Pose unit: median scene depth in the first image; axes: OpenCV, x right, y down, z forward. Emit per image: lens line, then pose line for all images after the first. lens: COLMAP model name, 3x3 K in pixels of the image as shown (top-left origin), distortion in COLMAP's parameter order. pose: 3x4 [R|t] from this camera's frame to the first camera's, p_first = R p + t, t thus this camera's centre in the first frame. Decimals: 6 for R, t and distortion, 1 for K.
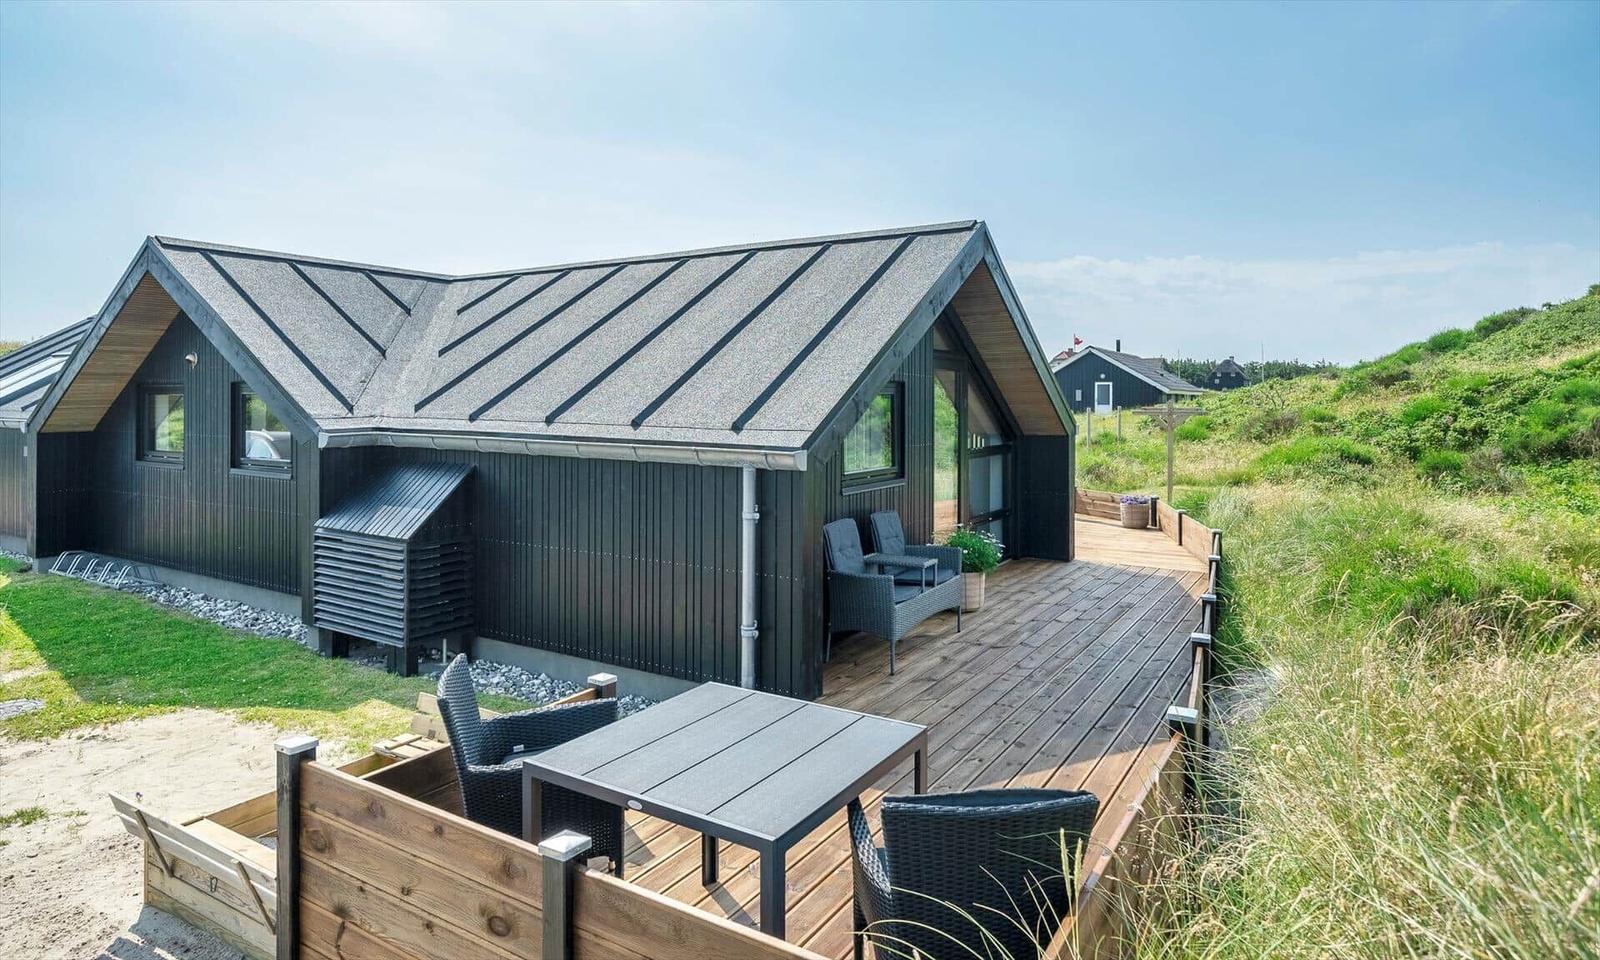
lens RADIAL K [[961.4, 0, 777.6], [0, 961.4, 409.1], [0, 0, 1]] dist [-0.001220, -0.000514]
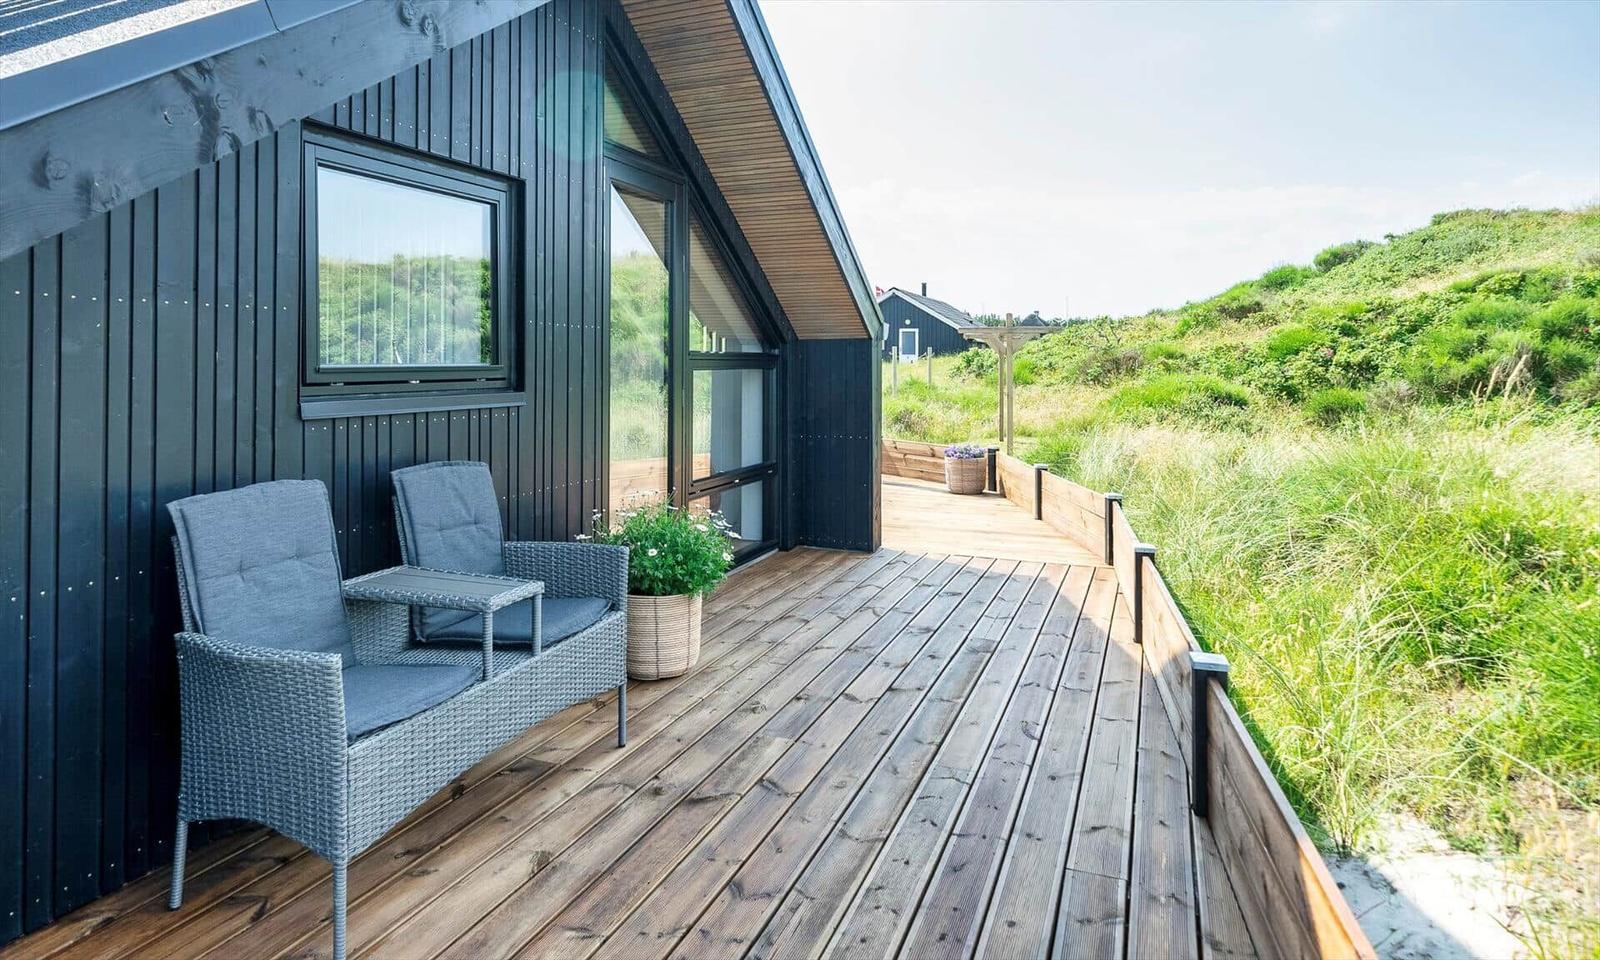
lens RADIAL K [[987.8, 0, 725.3], [0, 987.8, 363.6], [0, 0, 1]] dist [0.001694, 0.000296]
pose [[0.989025, 0.002559, 0.147727, 0.121972], [-0.000616, 0.999913, -0.013199, 0.050201], [-0.147748, 0.012963, 0.988940, 0.405347]]
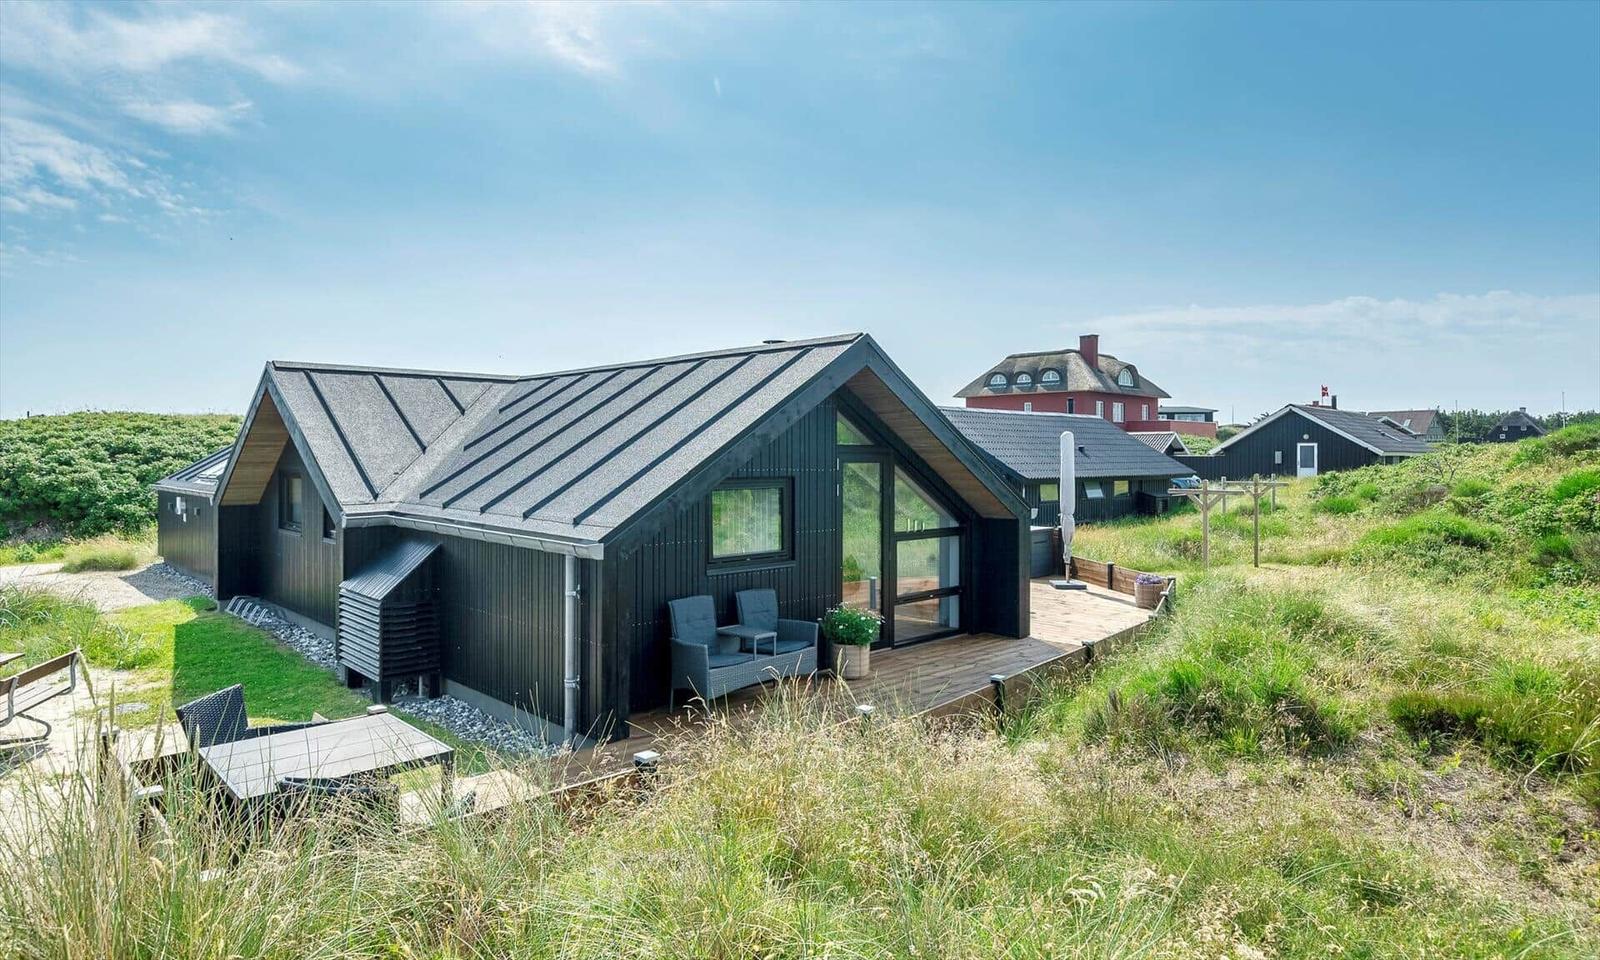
lens RADIAL K [[978.3, 0, 800.0], [0, 978.3, 480.0], [0, 0, 1]] dist [-0.002366, -0.000559]
pose [[0.966992, 0.004553, -0.254766, 0.338036], [0.000554, 0.999800, 0.019971, -0.036840], [0.254806, -0.019453, 0.966797, -0.098764]]
